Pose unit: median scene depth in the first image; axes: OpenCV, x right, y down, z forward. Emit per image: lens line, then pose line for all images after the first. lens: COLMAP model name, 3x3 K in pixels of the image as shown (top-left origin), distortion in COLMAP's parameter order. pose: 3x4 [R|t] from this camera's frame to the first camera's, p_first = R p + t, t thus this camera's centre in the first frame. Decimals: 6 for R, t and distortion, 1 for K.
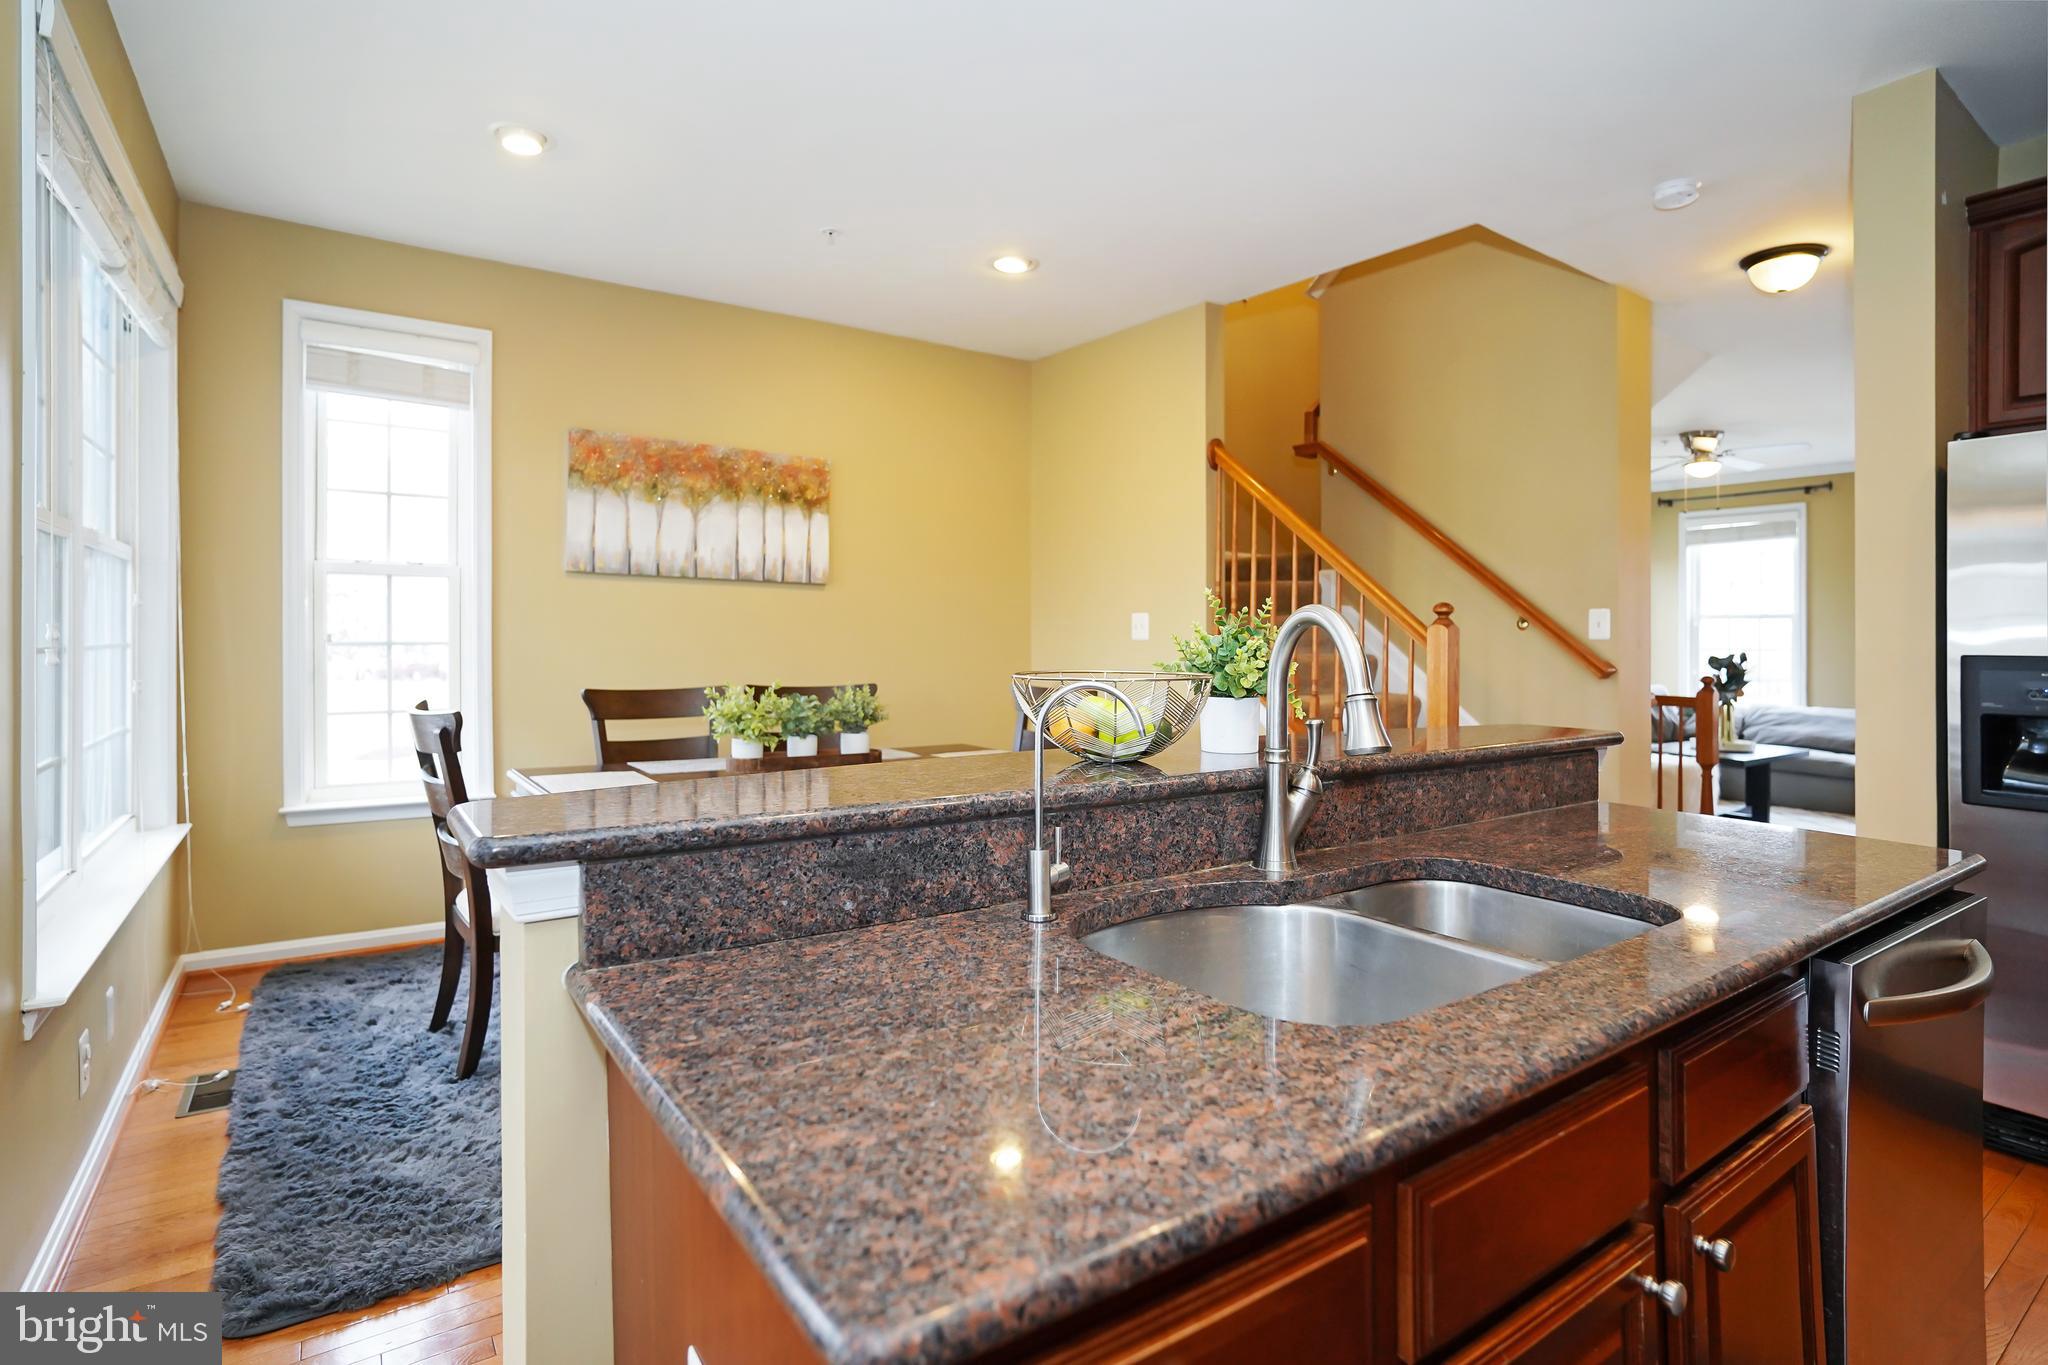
lens RADIAL K [[1027.0, 0, 1029.3], [0, 1027.0, 636.4], [0, 0, 1]] dist [-0.064928, 0.030047]
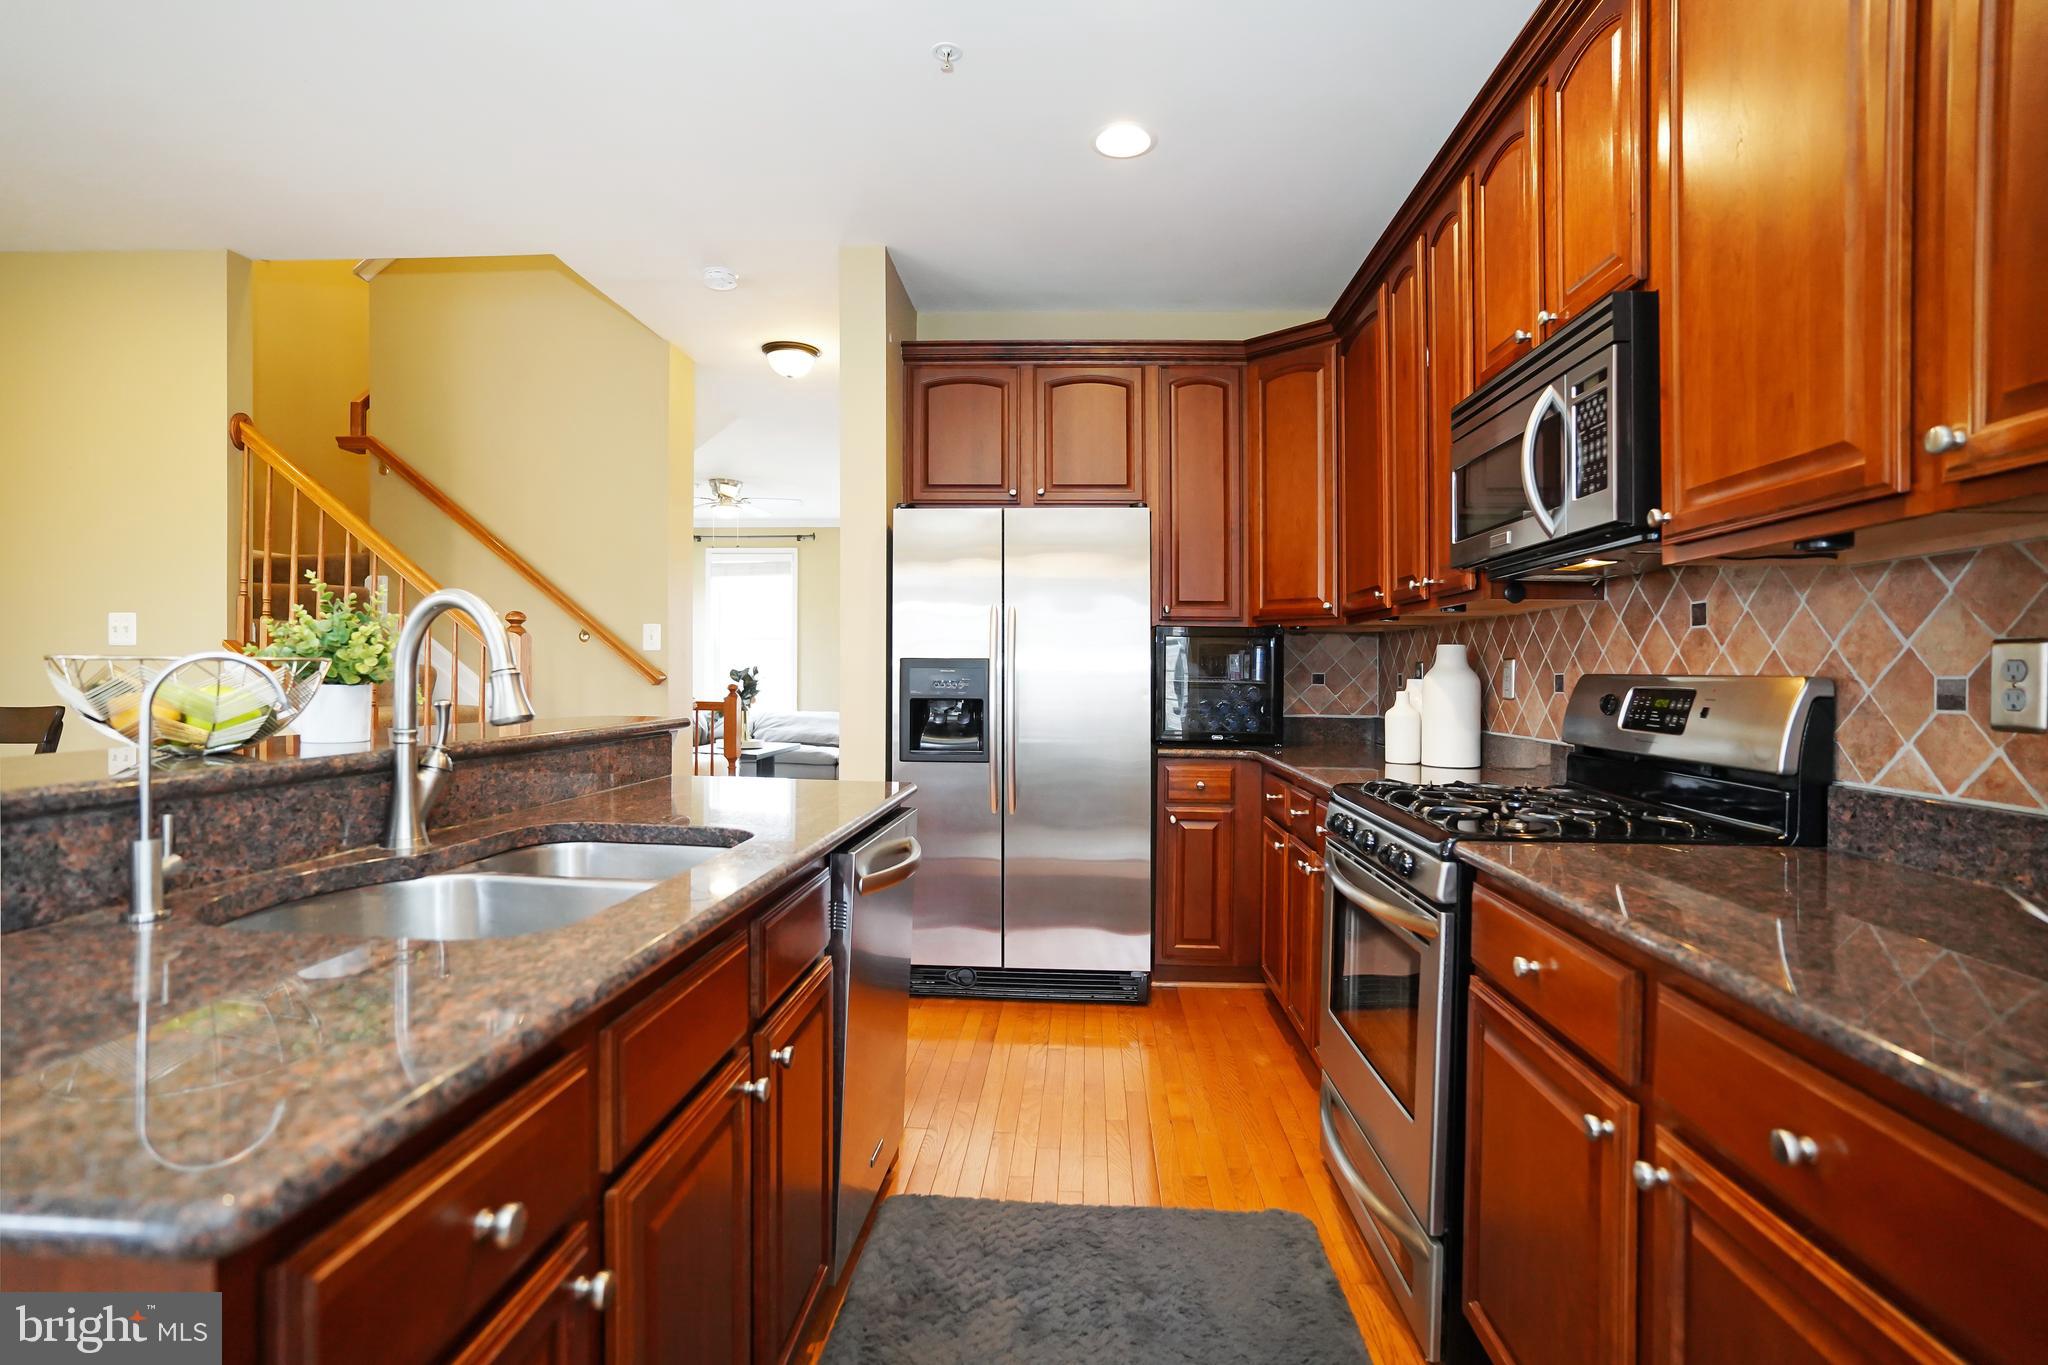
lens RADIAL K [[1027.0, 0, 1027.0], [0, 1027.0, 679.4], [0, 0, 1]] dist [-0.064928, 0.030047]
pose [[0.628168, -0.005332, 0.778059, -0.075932], [-0.007871, 0.999882, 0.013207, 0.020458], [-0.778038, -0.014421, 0.628052, -0.060258]]
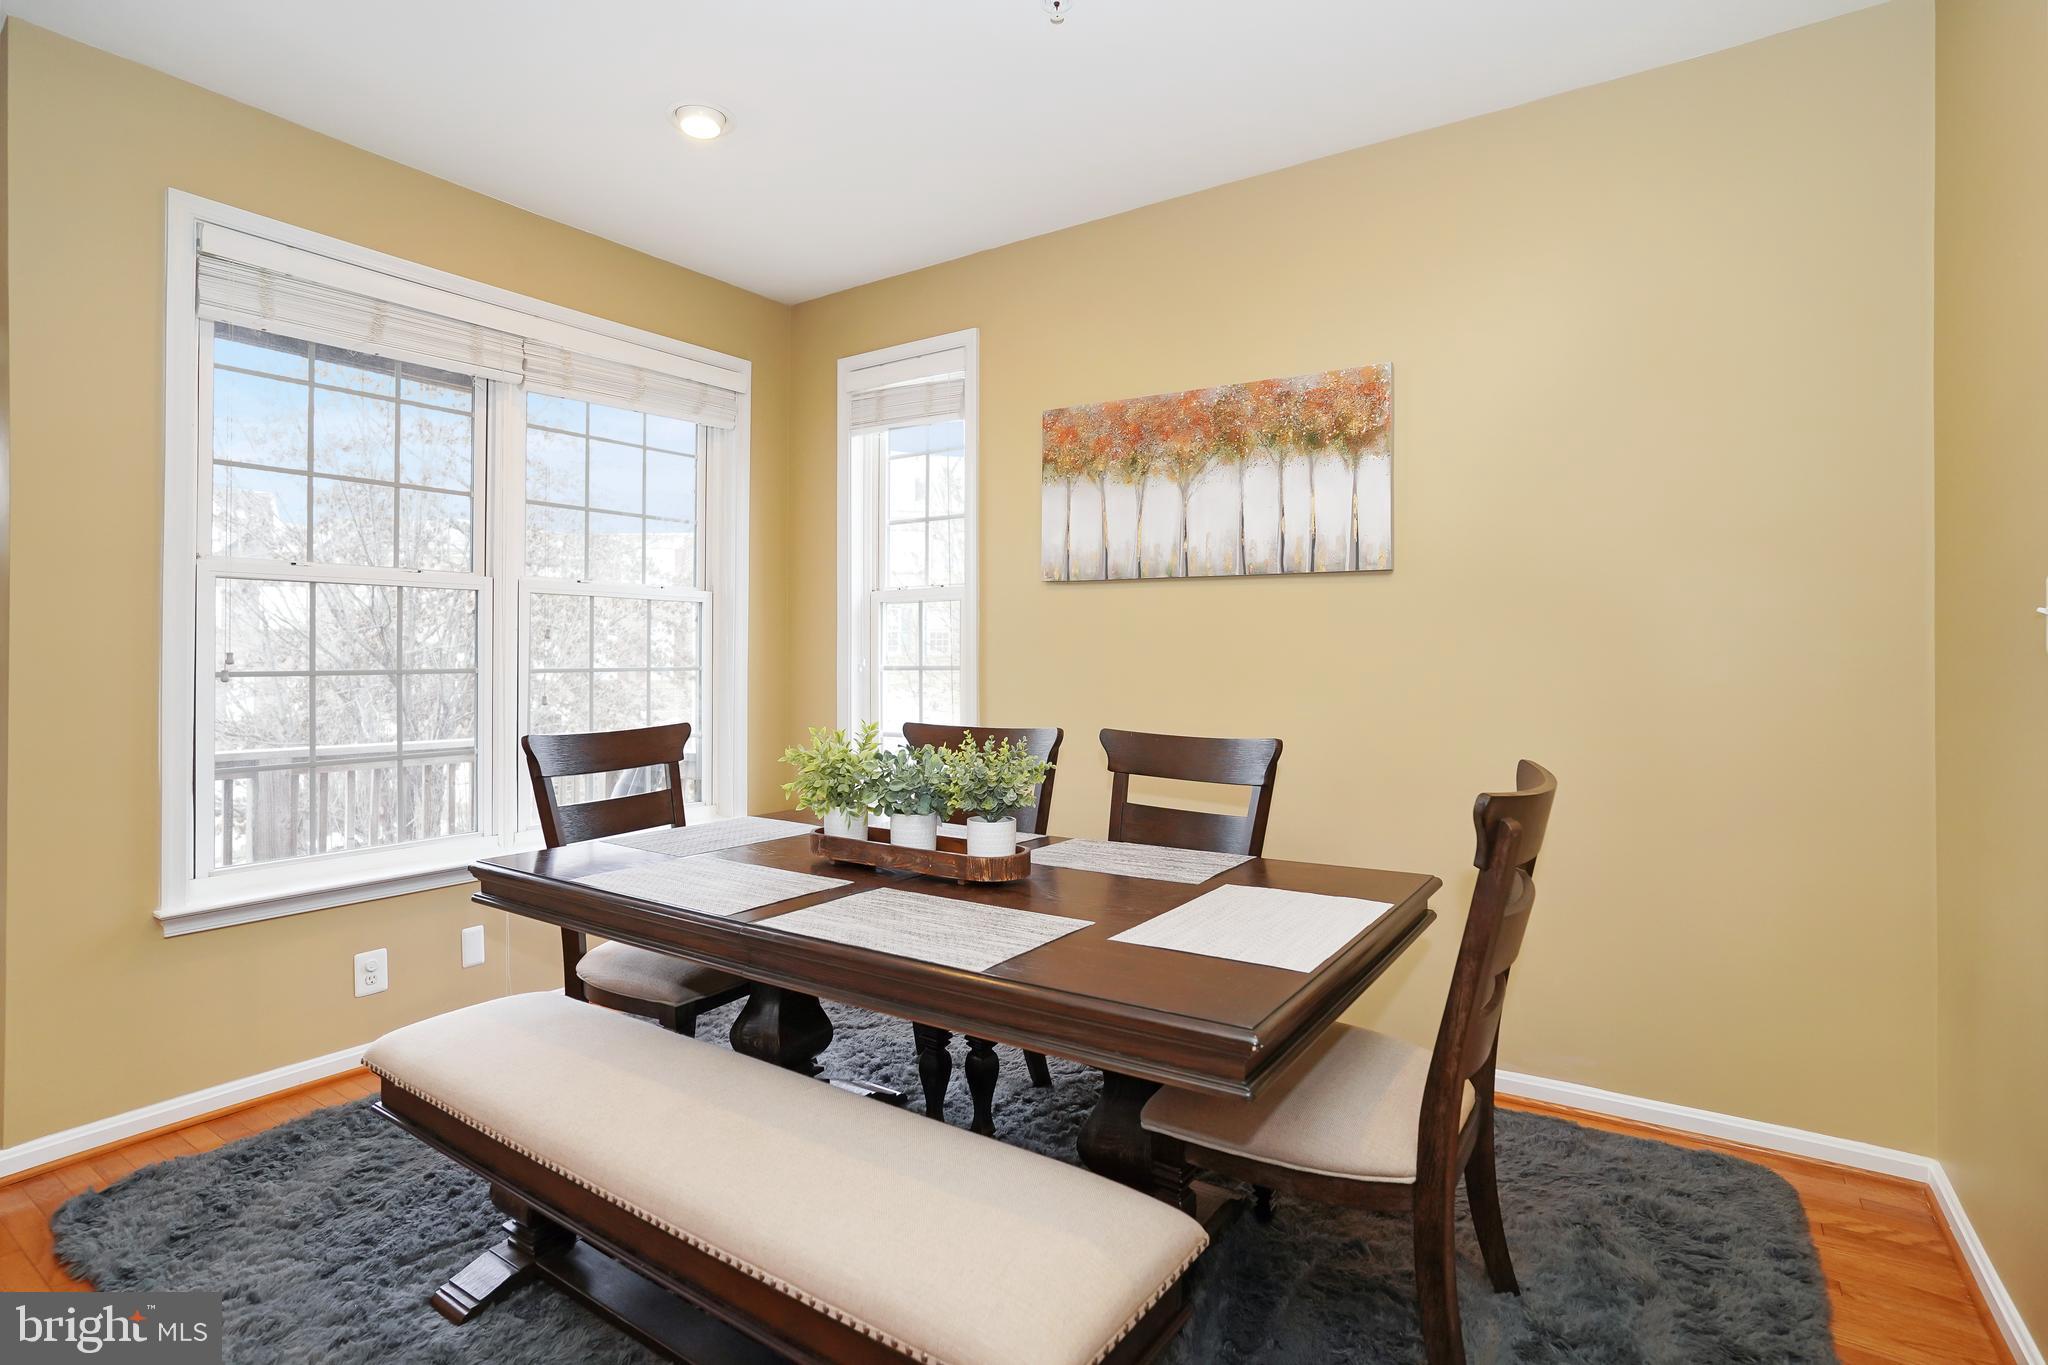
lens RADIAL K [[1027.0, 0, 1049.1], [0, 1027.0, 654.1], [0, 0, 1]] dist [-0.064928, 0.030047]
pose [[0.380532, -0.014627, -0.924652, 0.316073], [0.011495, 0.999872, -0.011086, 0.003684], [0.924696, -0.006410, 0.380651, 0.659349]]
